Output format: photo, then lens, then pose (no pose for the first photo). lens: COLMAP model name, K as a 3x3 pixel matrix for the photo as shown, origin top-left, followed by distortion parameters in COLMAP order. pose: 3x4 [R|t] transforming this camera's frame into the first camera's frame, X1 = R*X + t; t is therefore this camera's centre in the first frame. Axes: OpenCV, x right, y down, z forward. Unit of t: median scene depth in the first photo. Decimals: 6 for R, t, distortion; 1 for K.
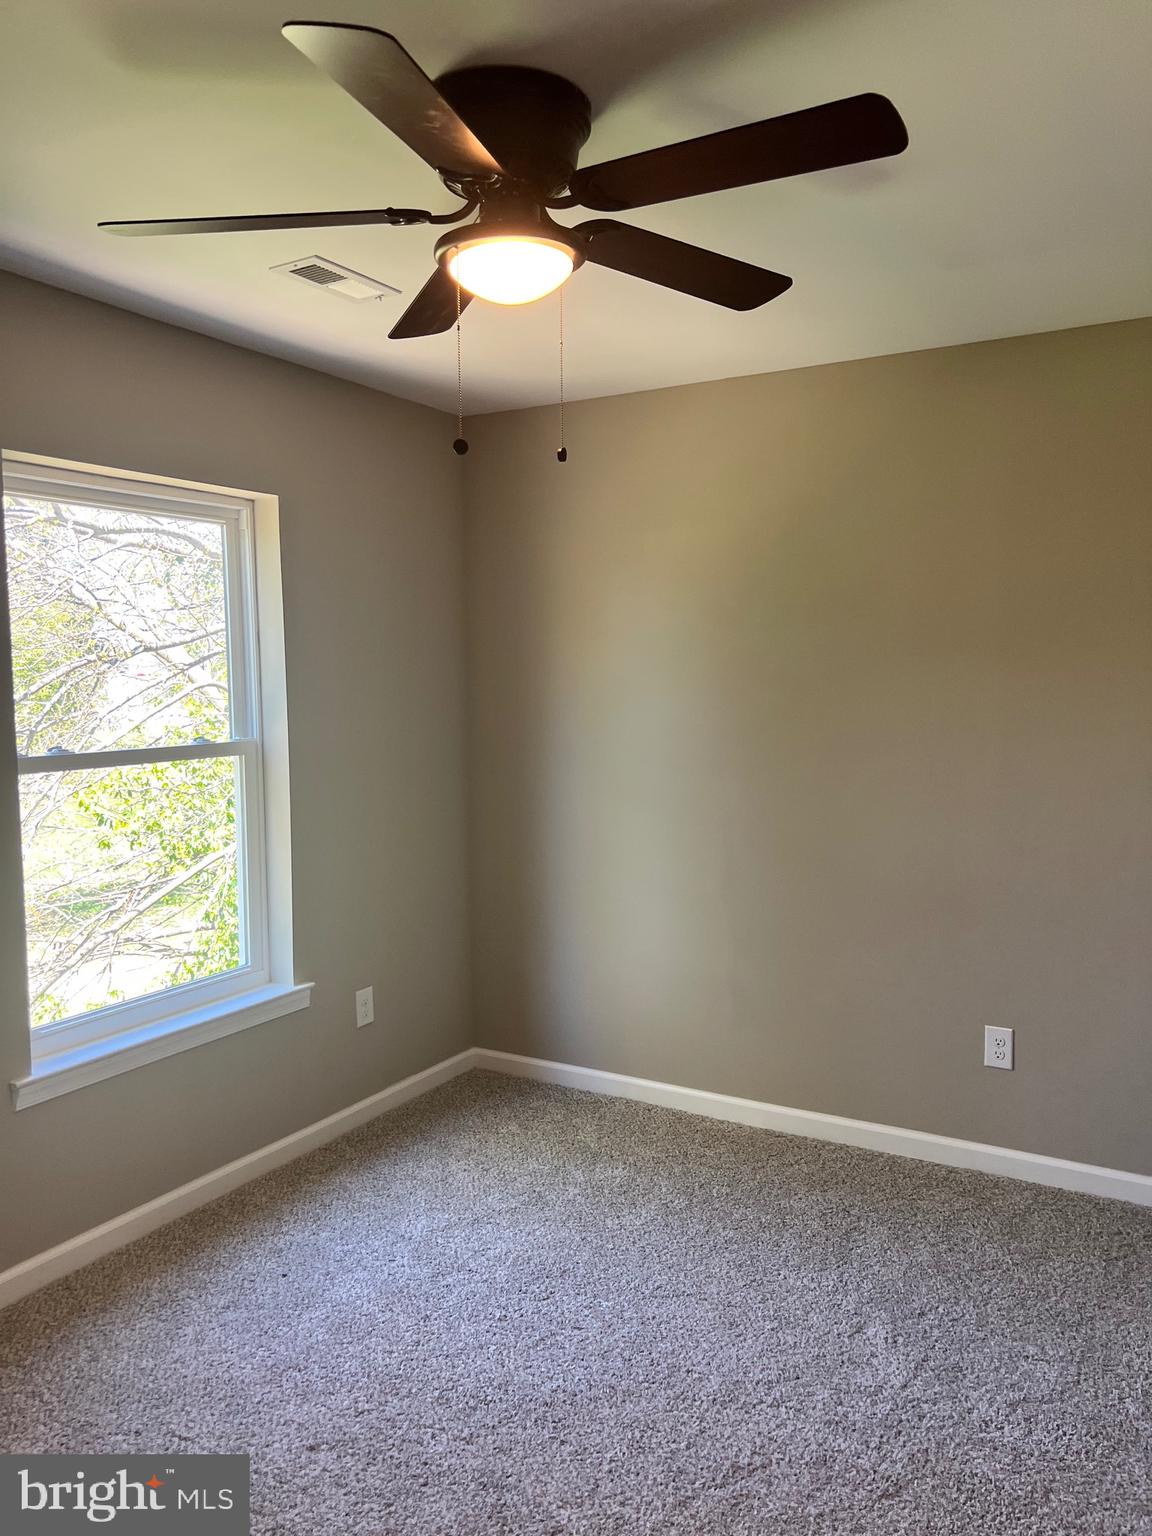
lens RADIAL K [[1163.3, 0, 581.1], [0, 1163.3, 761.5], [0, 0, 1]] dist [0.039330, -0.042443]
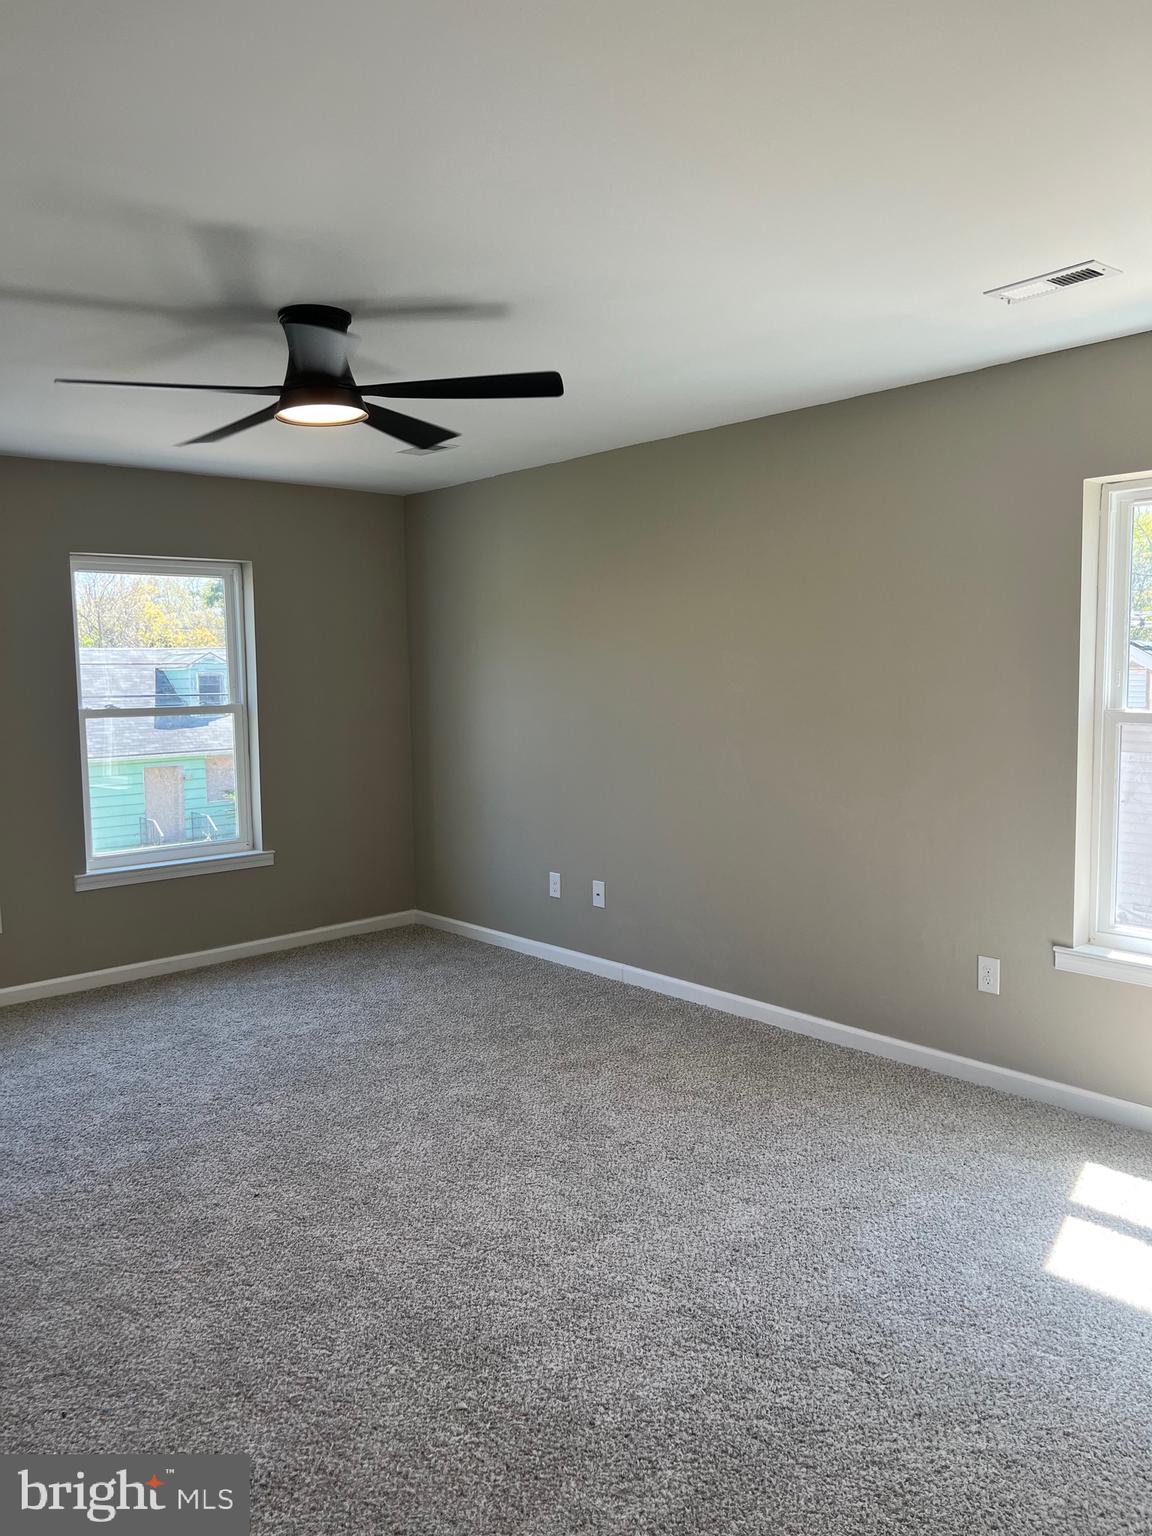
lens RADIAL K [[1163.3, 0, 576.6], [0, 1163.3, 773.5], [0, 0, 1]] dist [0.039330, -0.042443]
pose [[0.946823, 0.018473, -0.321223, 0.735853], [-0.010320, 0.999580, 0.027068, 0.030717], [0.321589, -0.022313, 0.946617, -0.458340]]
